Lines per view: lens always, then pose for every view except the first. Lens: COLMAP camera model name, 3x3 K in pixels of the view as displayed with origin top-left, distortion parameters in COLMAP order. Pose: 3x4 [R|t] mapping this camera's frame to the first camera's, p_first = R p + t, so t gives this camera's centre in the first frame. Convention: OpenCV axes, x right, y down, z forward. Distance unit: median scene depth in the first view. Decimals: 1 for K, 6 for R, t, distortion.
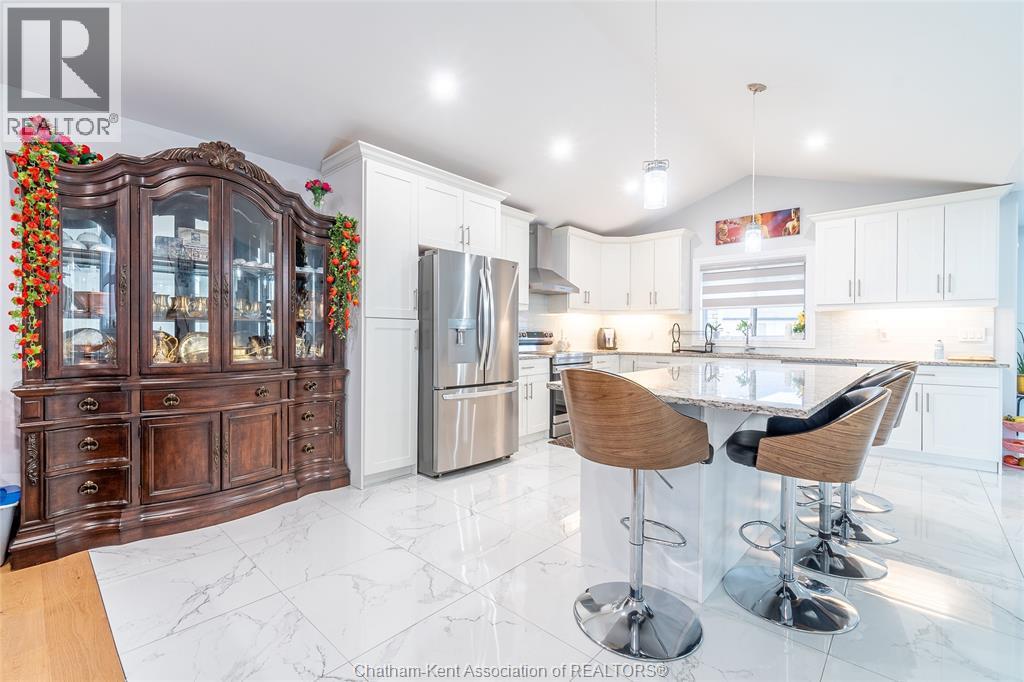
lens RADIAL K [[449.8, 0, 502.1], [0, 449.8, 336.5], [0, 0, 1]] dist [-0.009767, 0.002020]
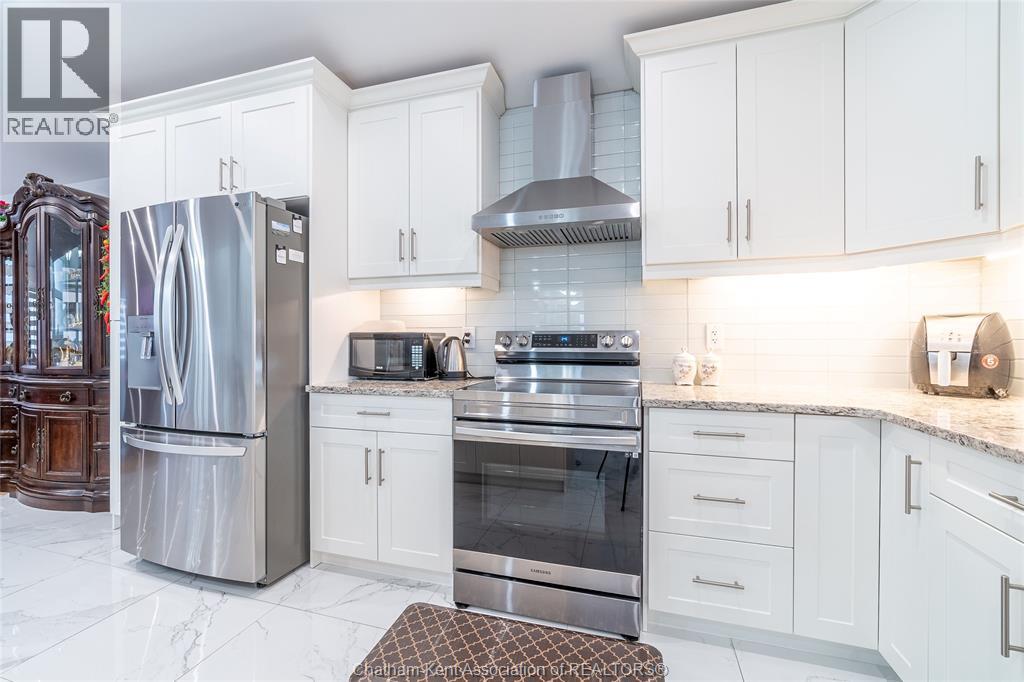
lens RADIAL K [[449.8, 0, 499.5], [0, 449.8, 342.1], [0, 0, 1]] dist [-0.009767, 0.002020]
pose [[0.424195, -0.001147, -0.905570, 0.561132], [-0.003628, 0.999989, -0.002965, -0.001545], [0.905563, 0.004543, 0.424187, 1.007320]]
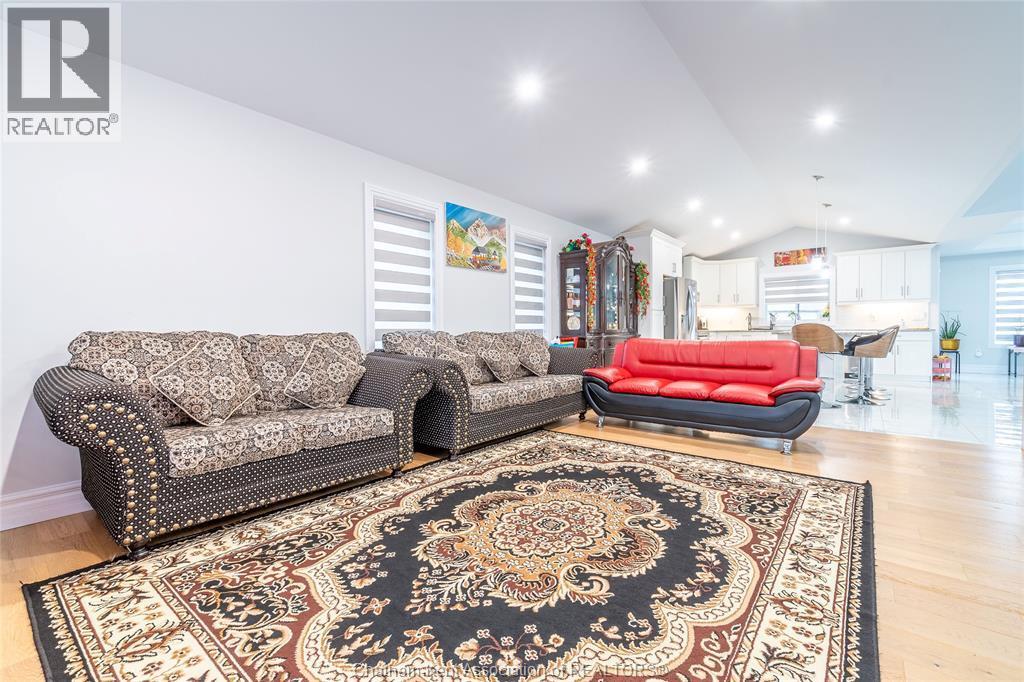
lens RADIAL K [[449.8, 0, 492.8], [0, 449.8, 335.2], [0, 0, 1]] dist [-0.009767, 0.002020]
pose [[0.997753, -0.012457, 0.065829, -0.958363], [0.011947, 0.999896, 0.008131, 0.040422], [-0.065924, -0.007327, 0.997798, -0.851063]]
